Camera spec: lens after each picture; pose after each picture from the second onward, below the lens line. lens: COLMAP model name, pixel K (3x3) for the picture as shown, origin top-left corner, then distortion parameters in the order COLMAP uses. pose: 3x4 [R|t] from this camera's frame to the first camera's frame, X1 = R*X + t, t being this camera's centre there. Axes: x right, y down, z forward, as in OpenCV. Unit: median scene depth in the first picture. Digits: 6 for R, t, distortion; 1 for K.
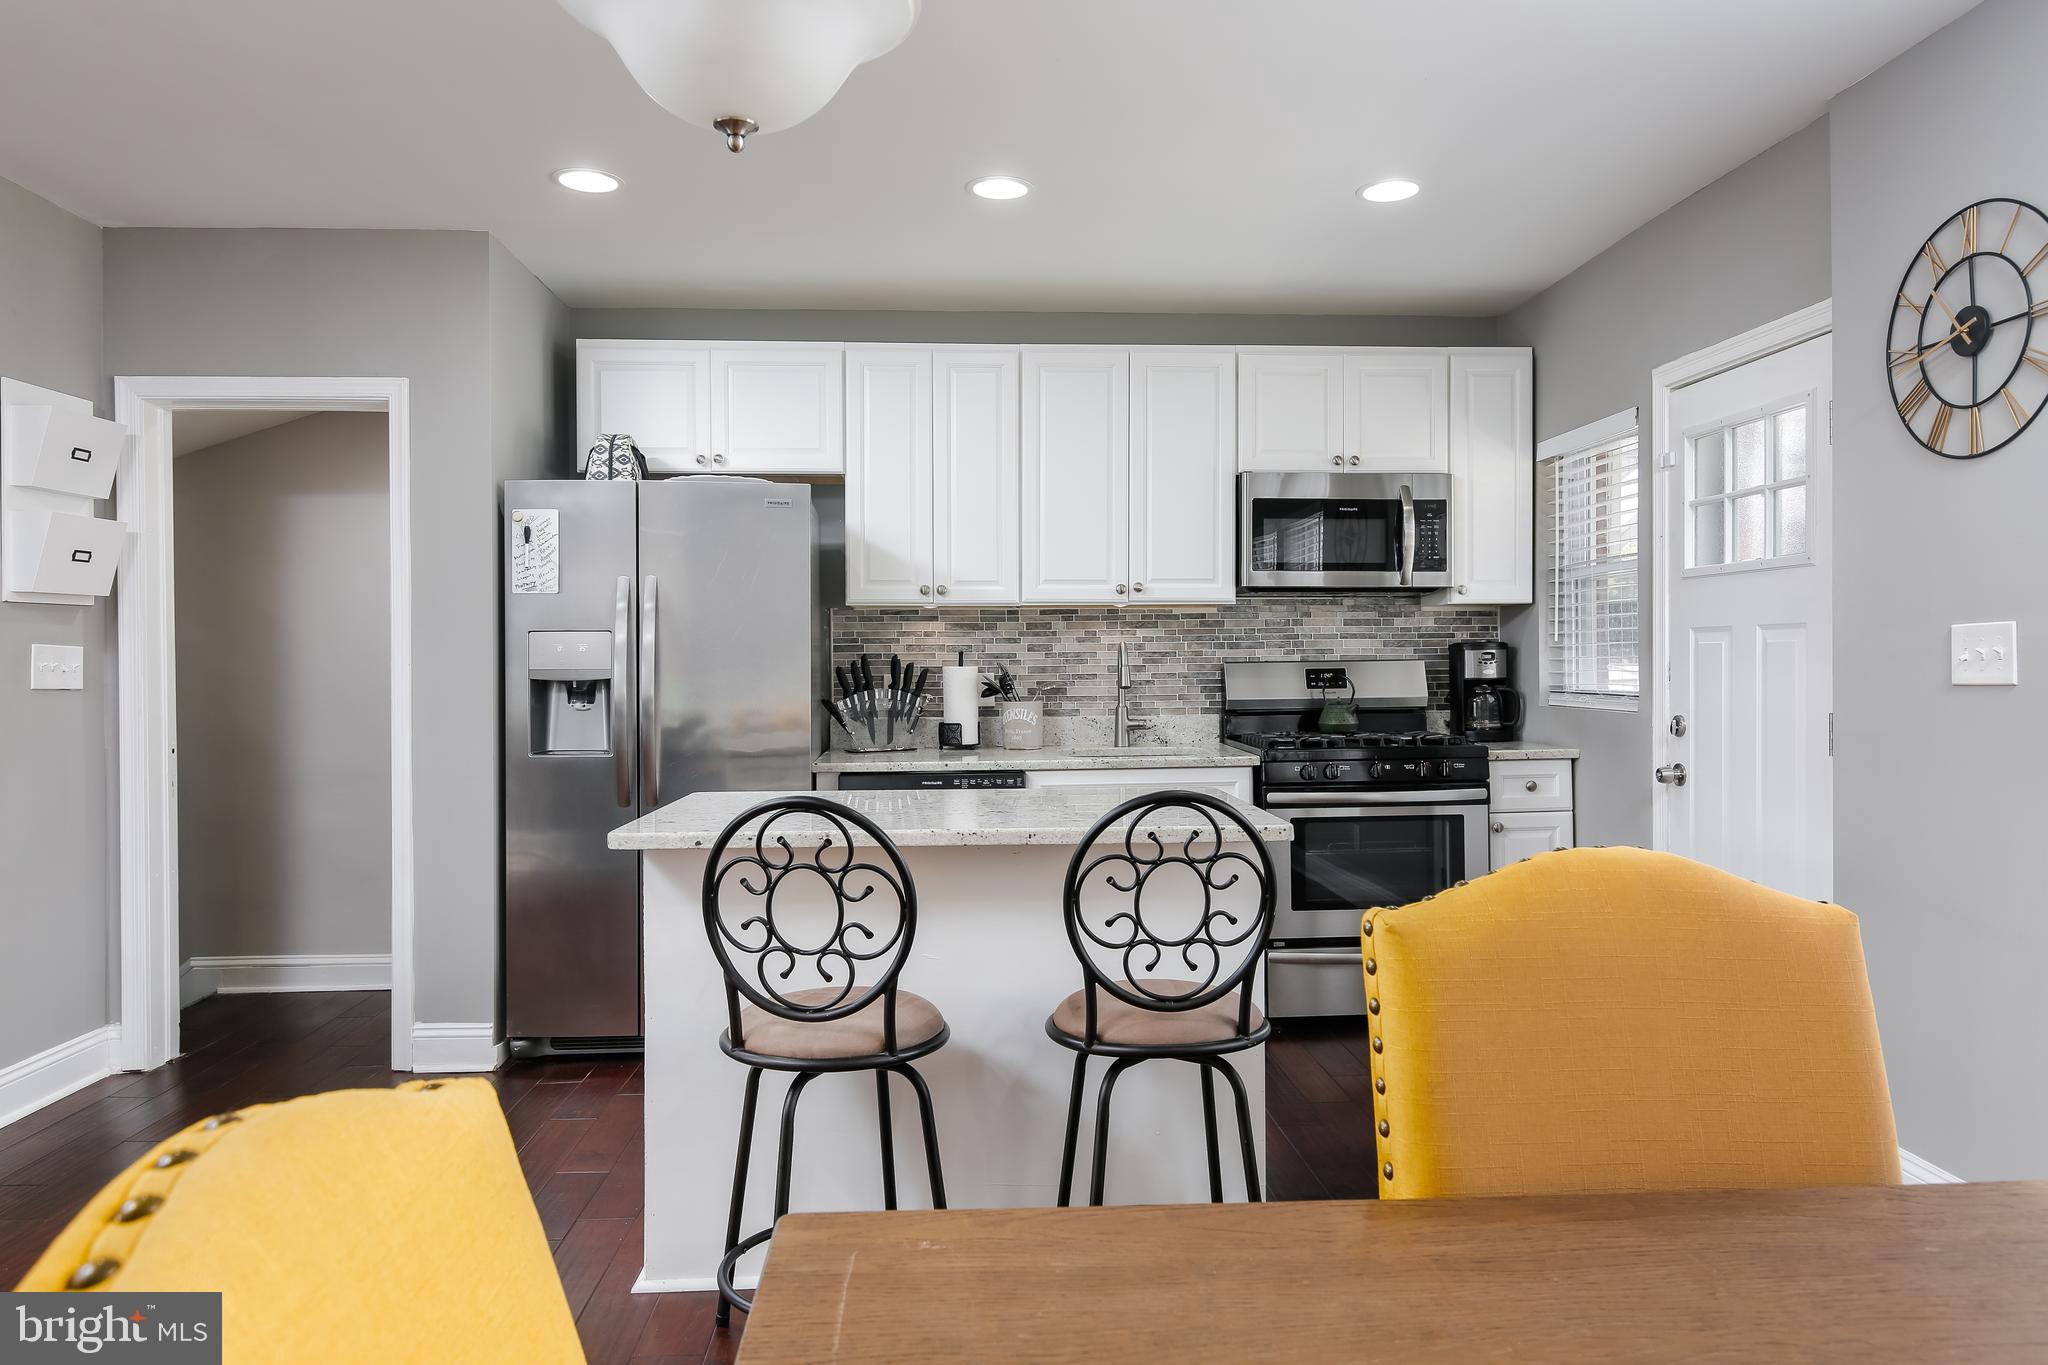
lens RADIAL K [[1355.6, 0, 1026.2], [0, 1355.6, 667.4], [0, 0, 1]] dist [0.017098, -0.012792]
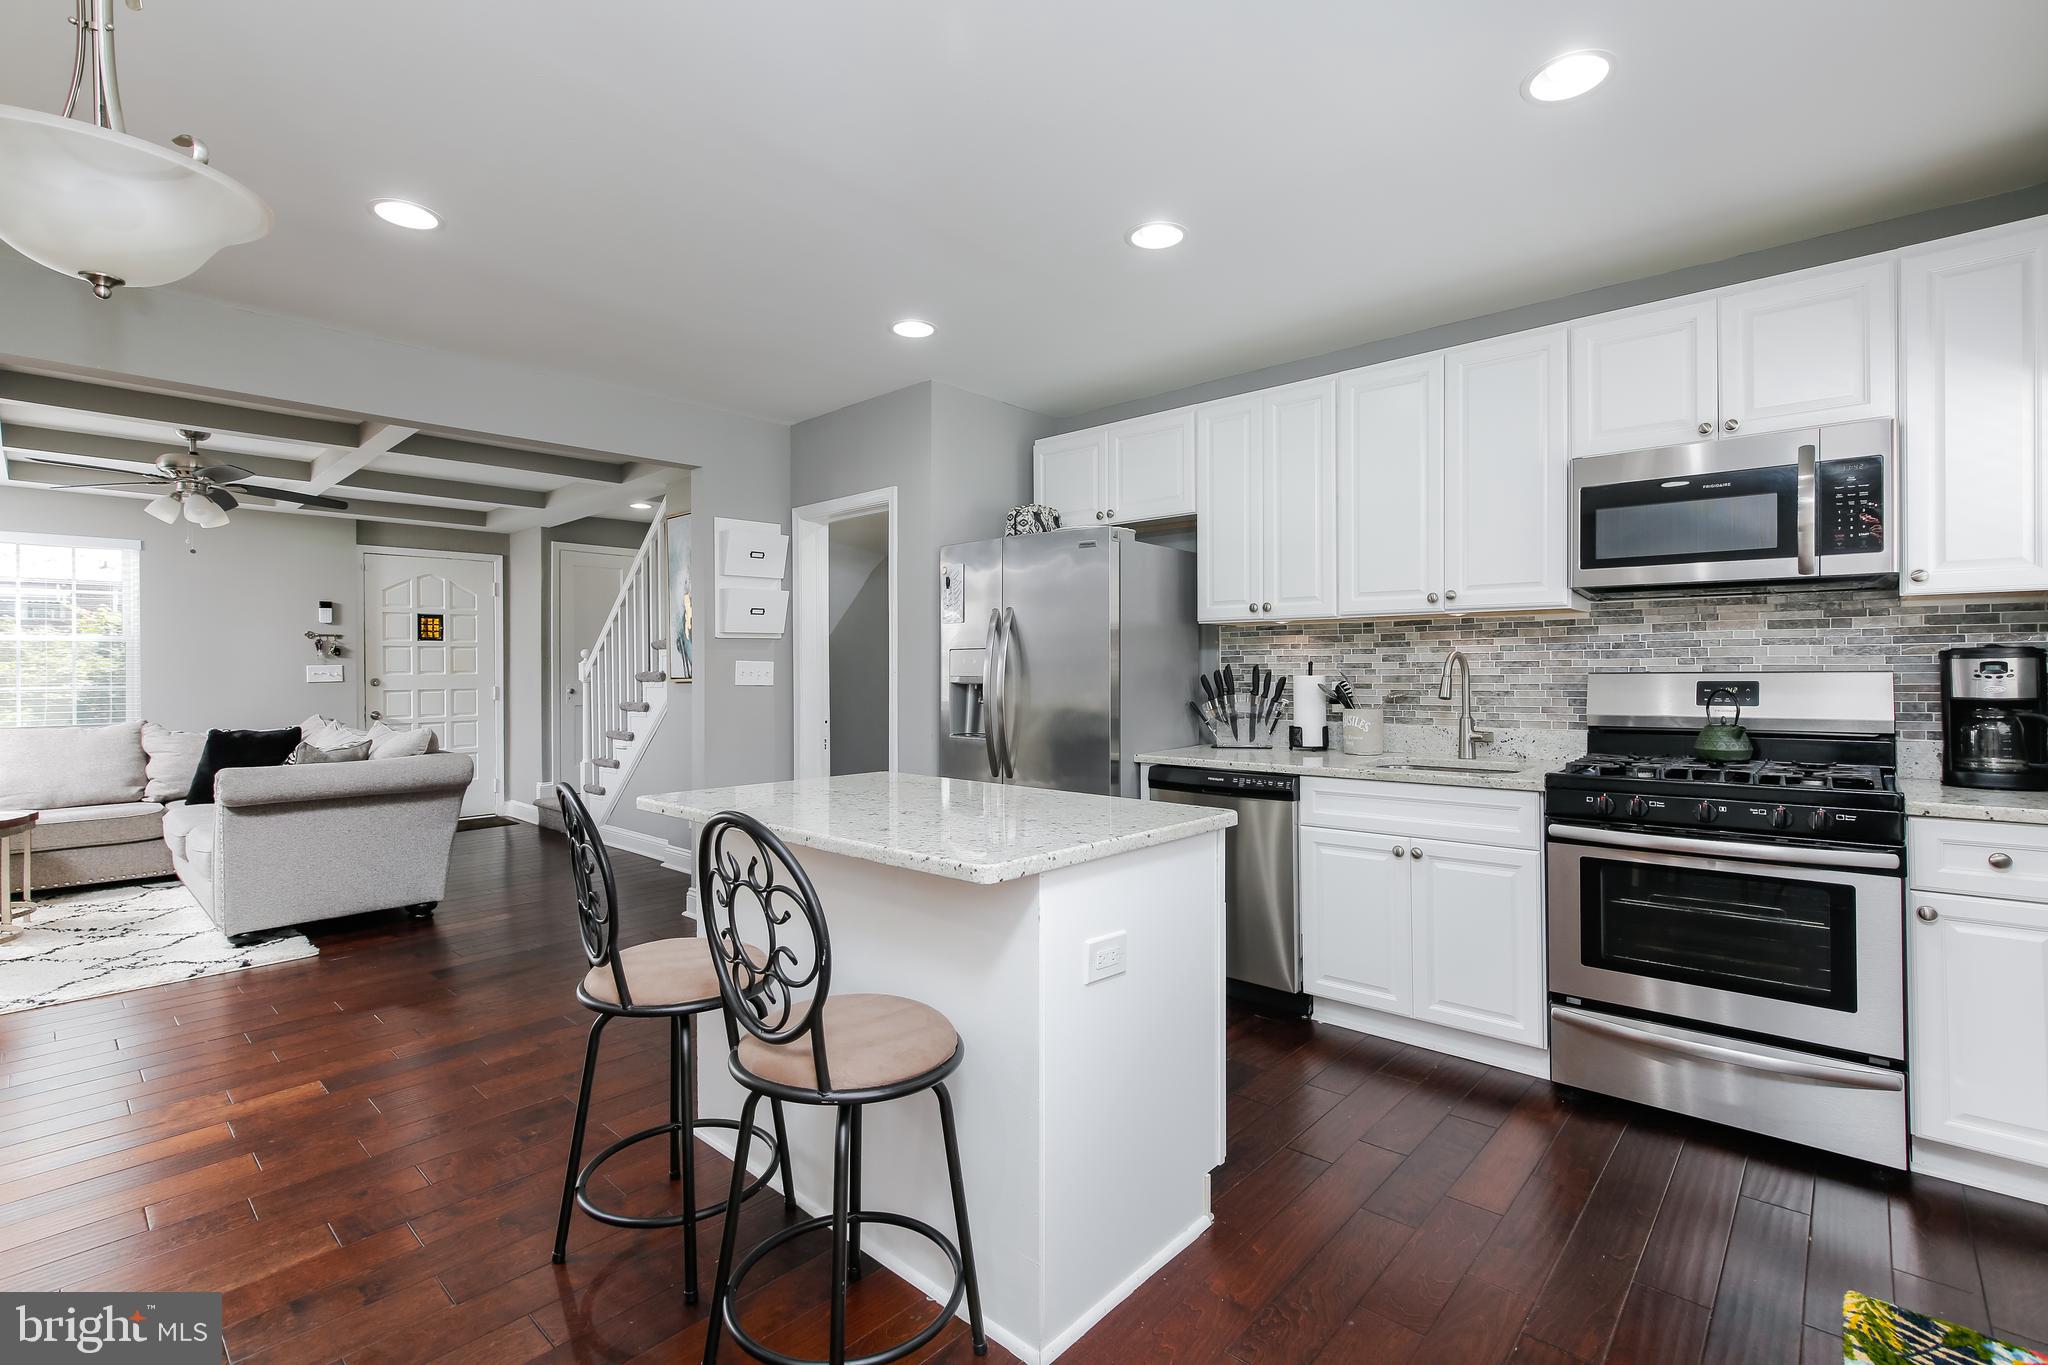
lens RADIAL K [[928.5, 0, 1027.9], [0, 928.5, 671.2], [0, 0, 1]] dist [-0.010778, 0.004008]
pose [[0.701120, 0.004805, -0.713027, 0.342893], [-0.002279, 0.999987, 0.004497, -0.007317], [0.713040, -0.001528, 0.701122, 0.318864]]
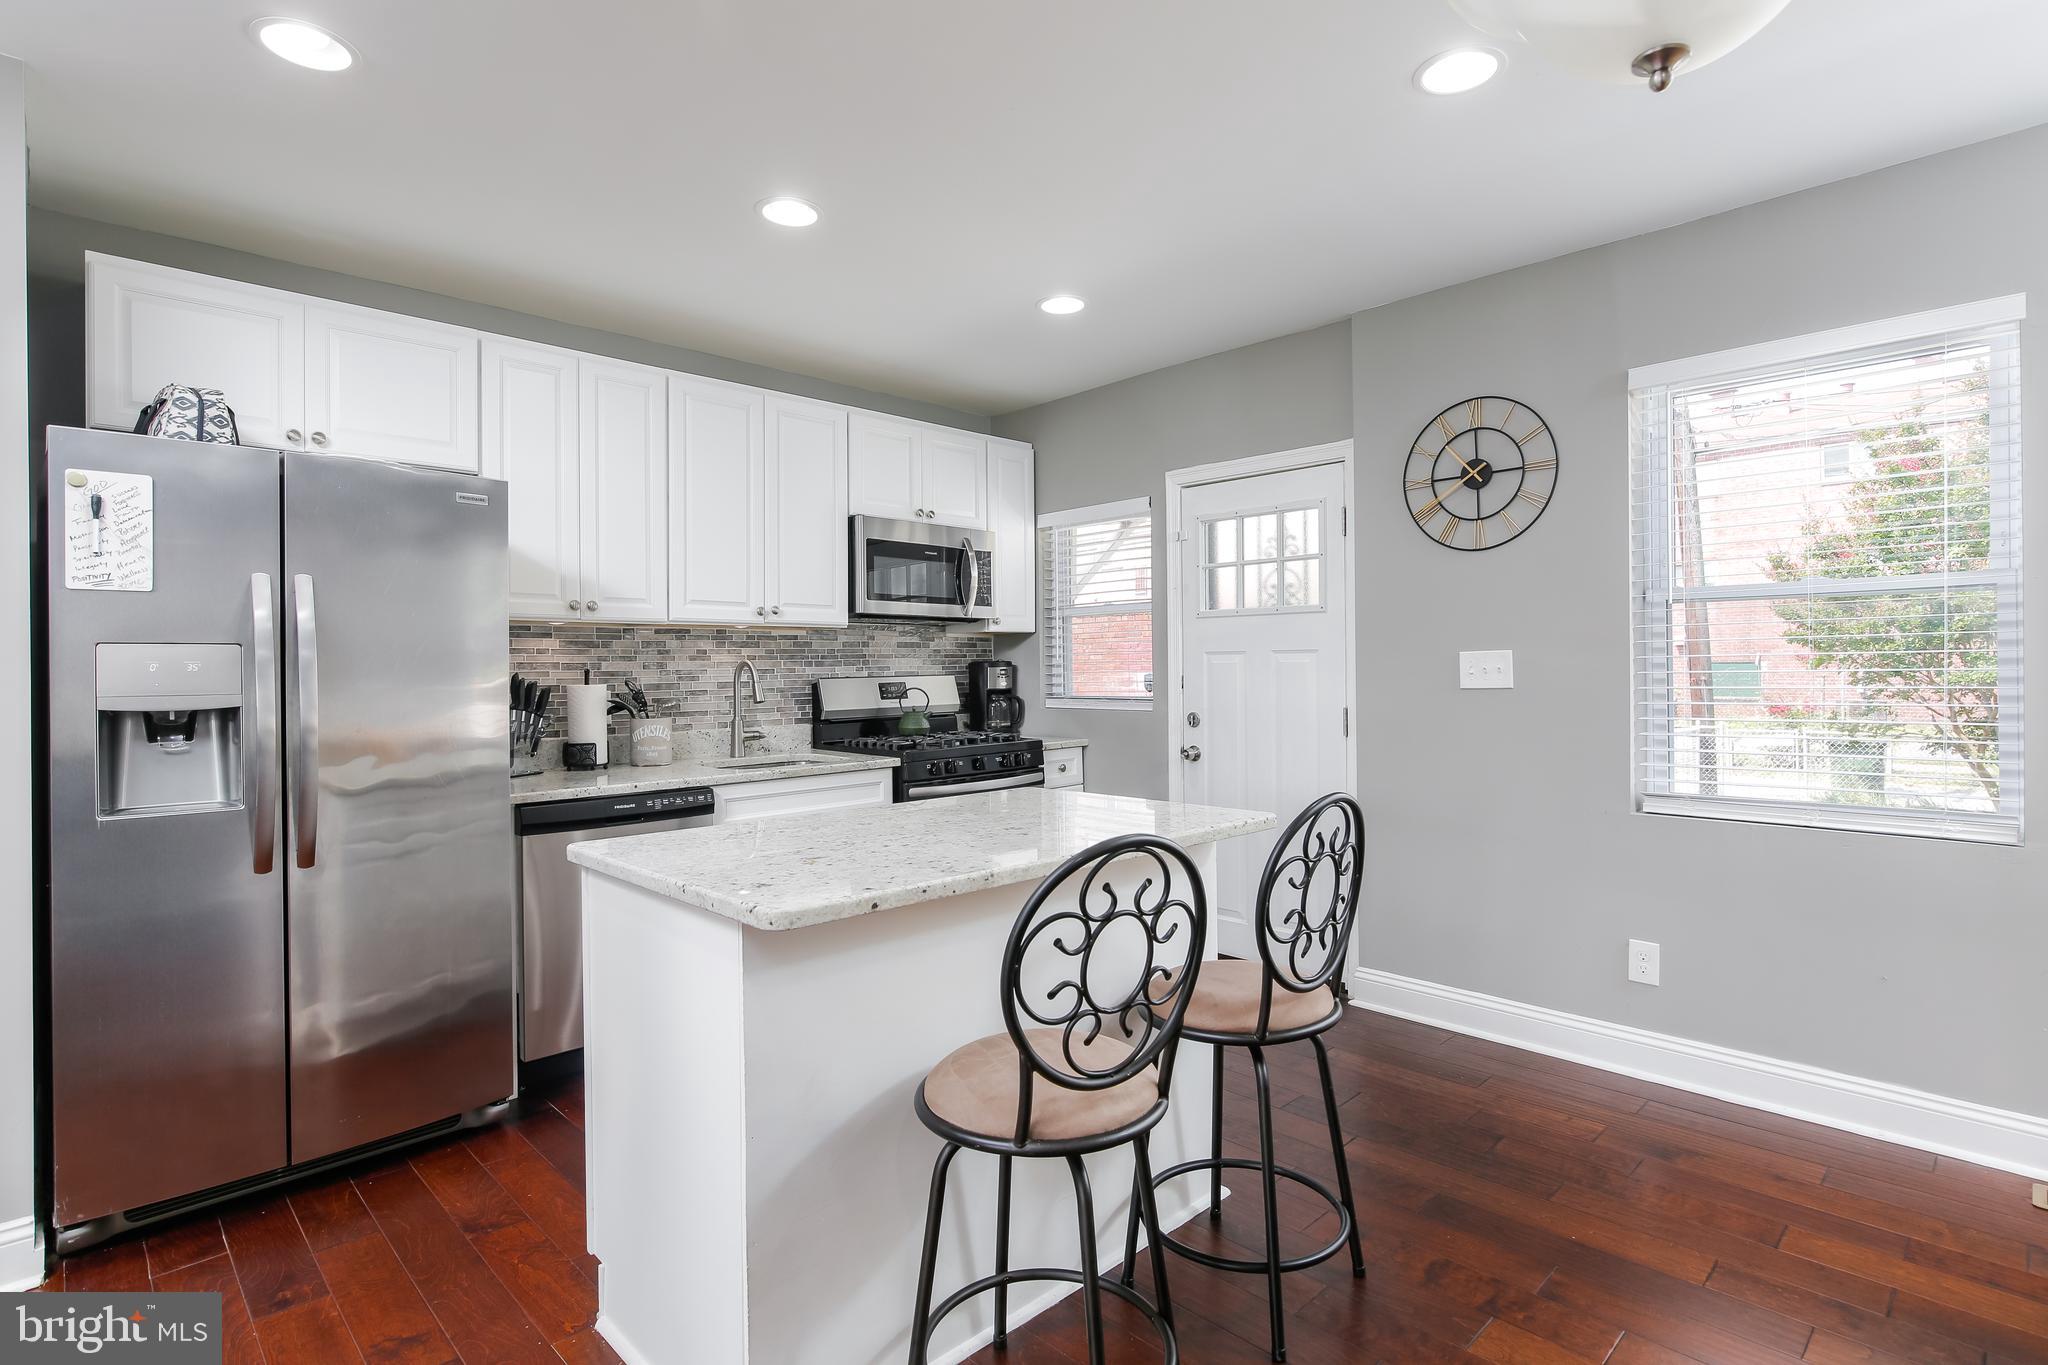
lens RADIAL K [[1010.7, 0, 1027.4], [0, 1010.7, 670.3], [0, 0, 1]] dist [-0.010416, 0.001355]
pose [[0.756993, -0.003258, 0.653415, -0.295710], [0.009420, 0.999938, -0.005928, -0.004014], [-0.653356, 0.010642, 0.756976, 0.249517]]
